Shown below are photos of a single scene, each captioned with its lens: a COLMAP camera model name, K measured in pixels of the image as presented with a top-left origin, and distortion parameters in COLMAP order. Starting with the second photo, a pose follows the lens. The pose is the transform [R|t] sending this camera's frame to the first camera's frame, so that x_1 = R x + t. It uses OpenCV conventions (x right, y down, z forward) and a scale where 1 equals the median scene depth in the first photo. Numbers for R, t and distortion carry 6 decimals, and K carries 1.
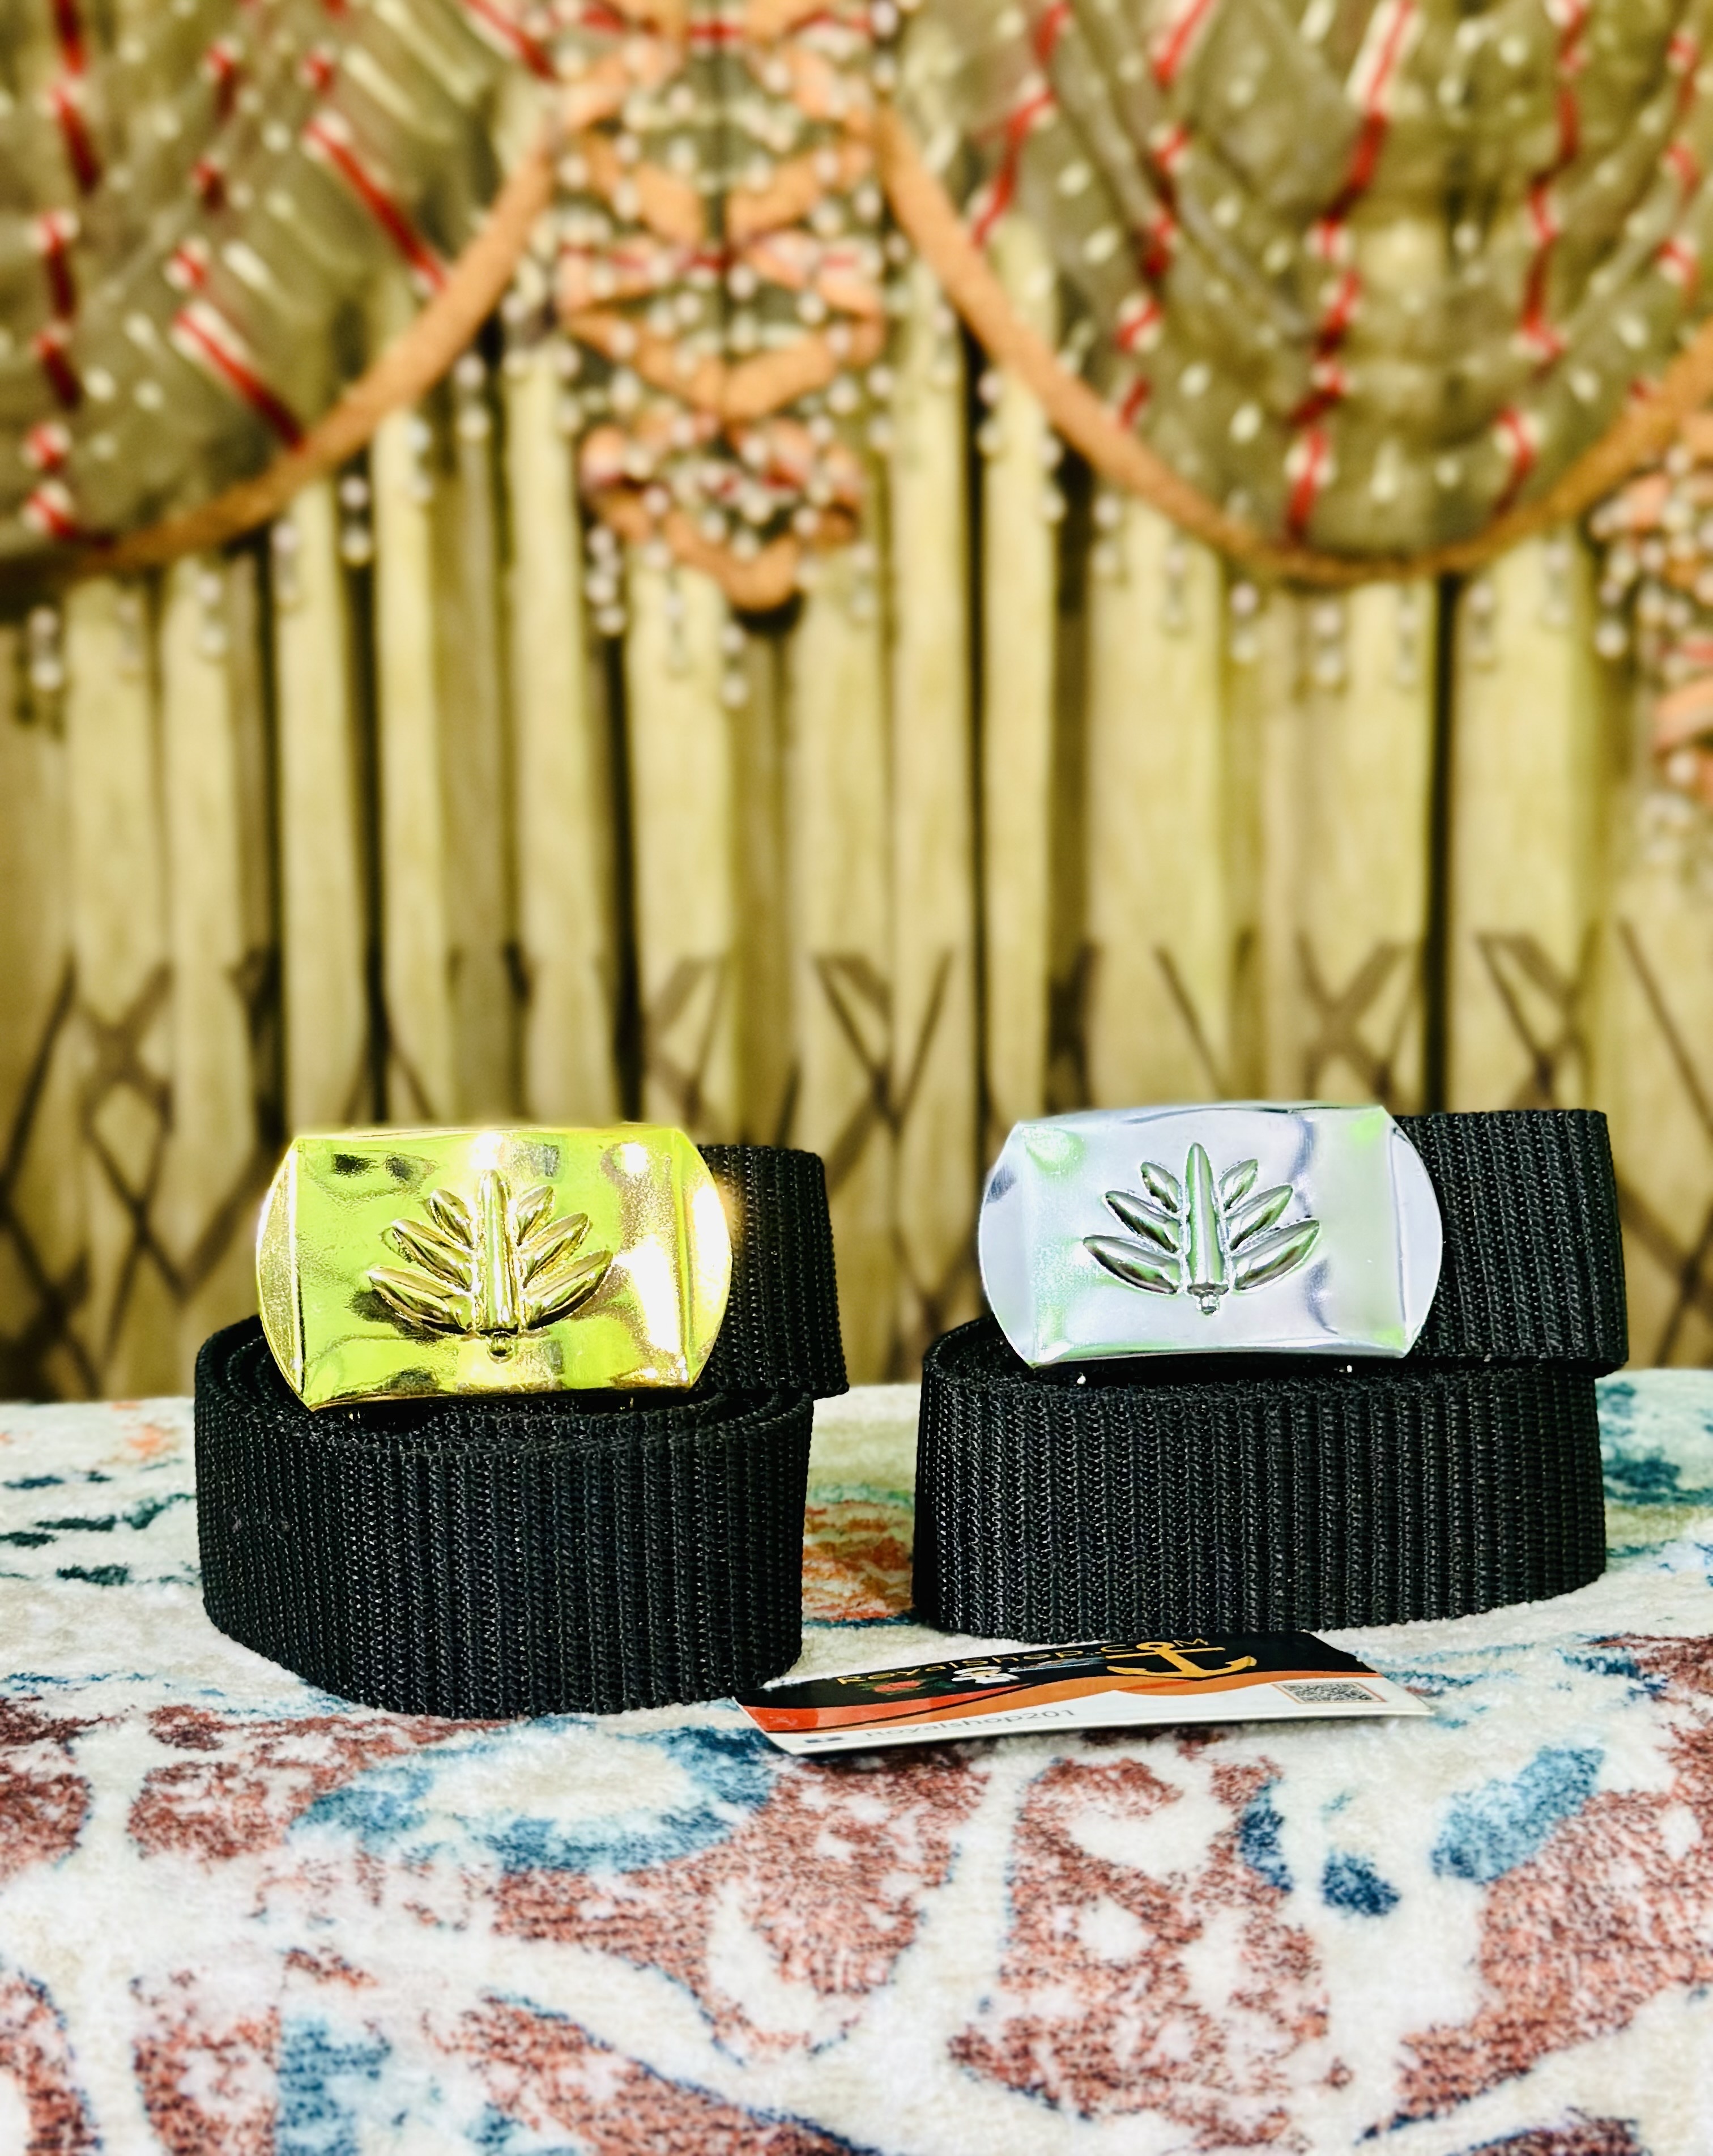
lens RADIAL K [[3099.0, 0, 850.6], [0, 3099.0, 1021.5], [0, 0, 1]] dist [0.105311, -0.092661]
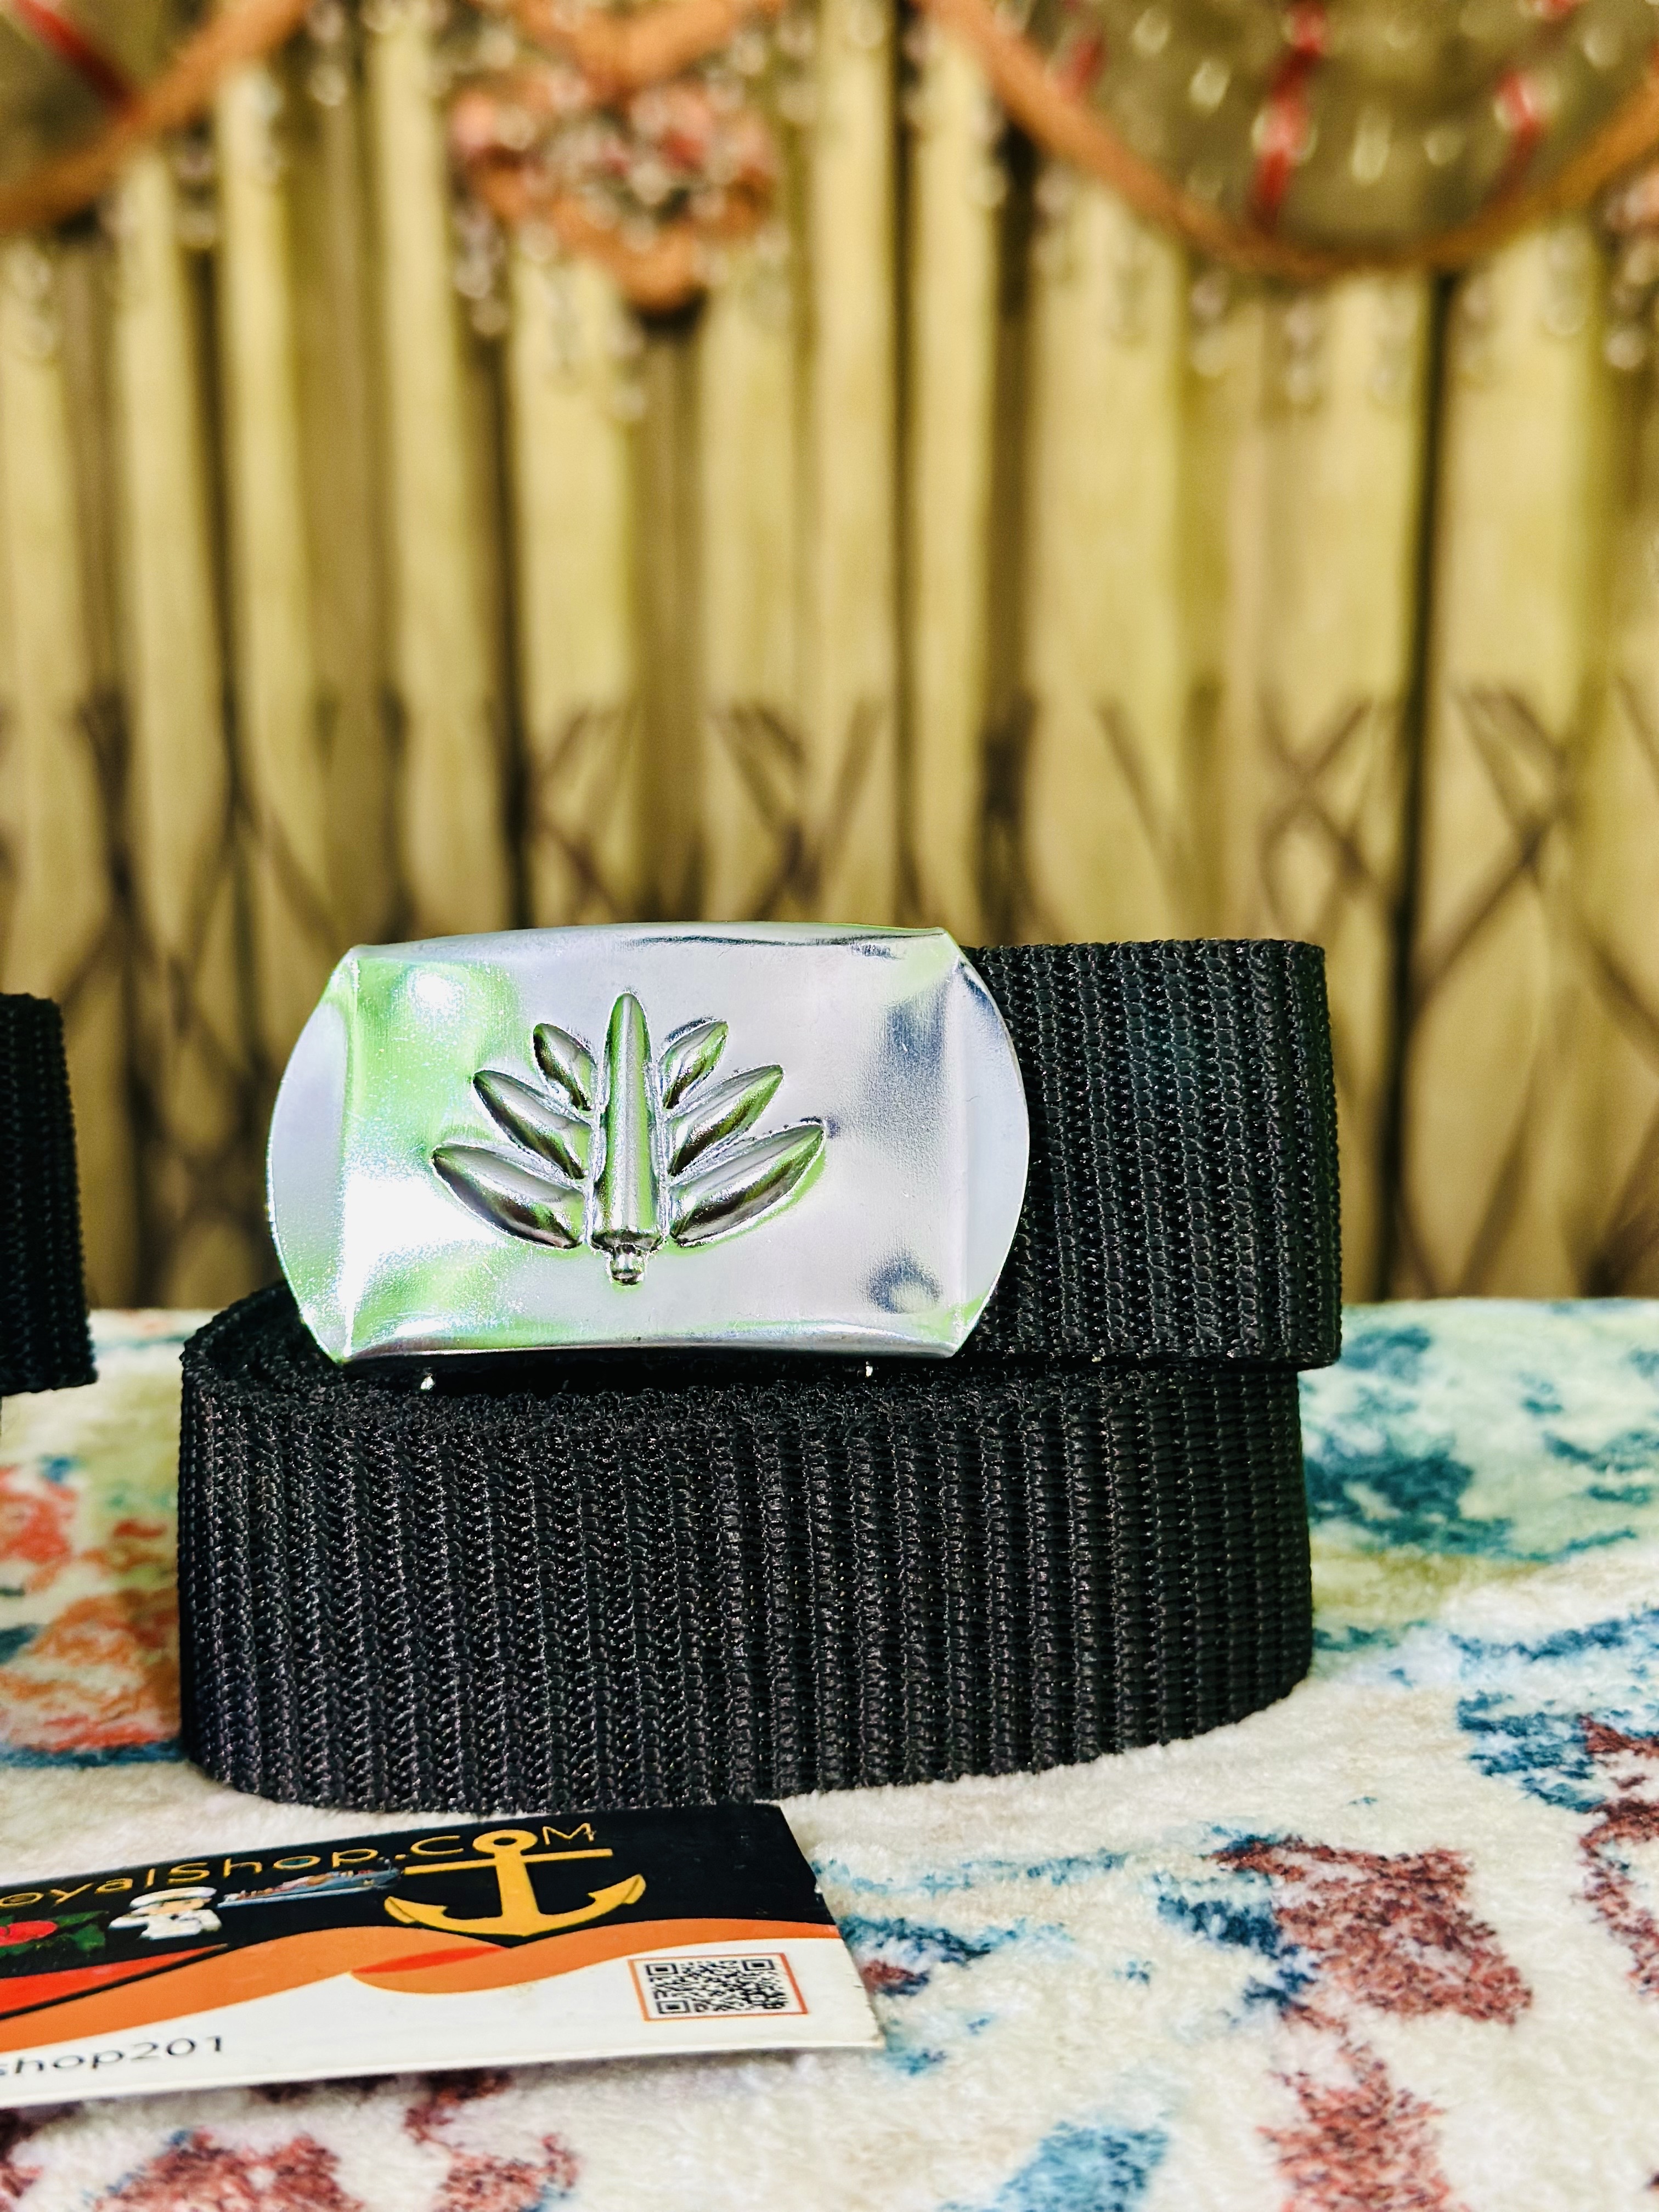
lens RADIAL K [[3086.5, 0, 829.5], [0, 3086.5, 1106.0], [0, 0, 1]] dist [0.096710, -0.082590]
pose [[0.999735, 0.012353, -0.019422, 0.161839], [-0.010228, 0.994323, 0.105908, -0.002628], [0.020620, -0.105681, 0.994186, 0.405988]]
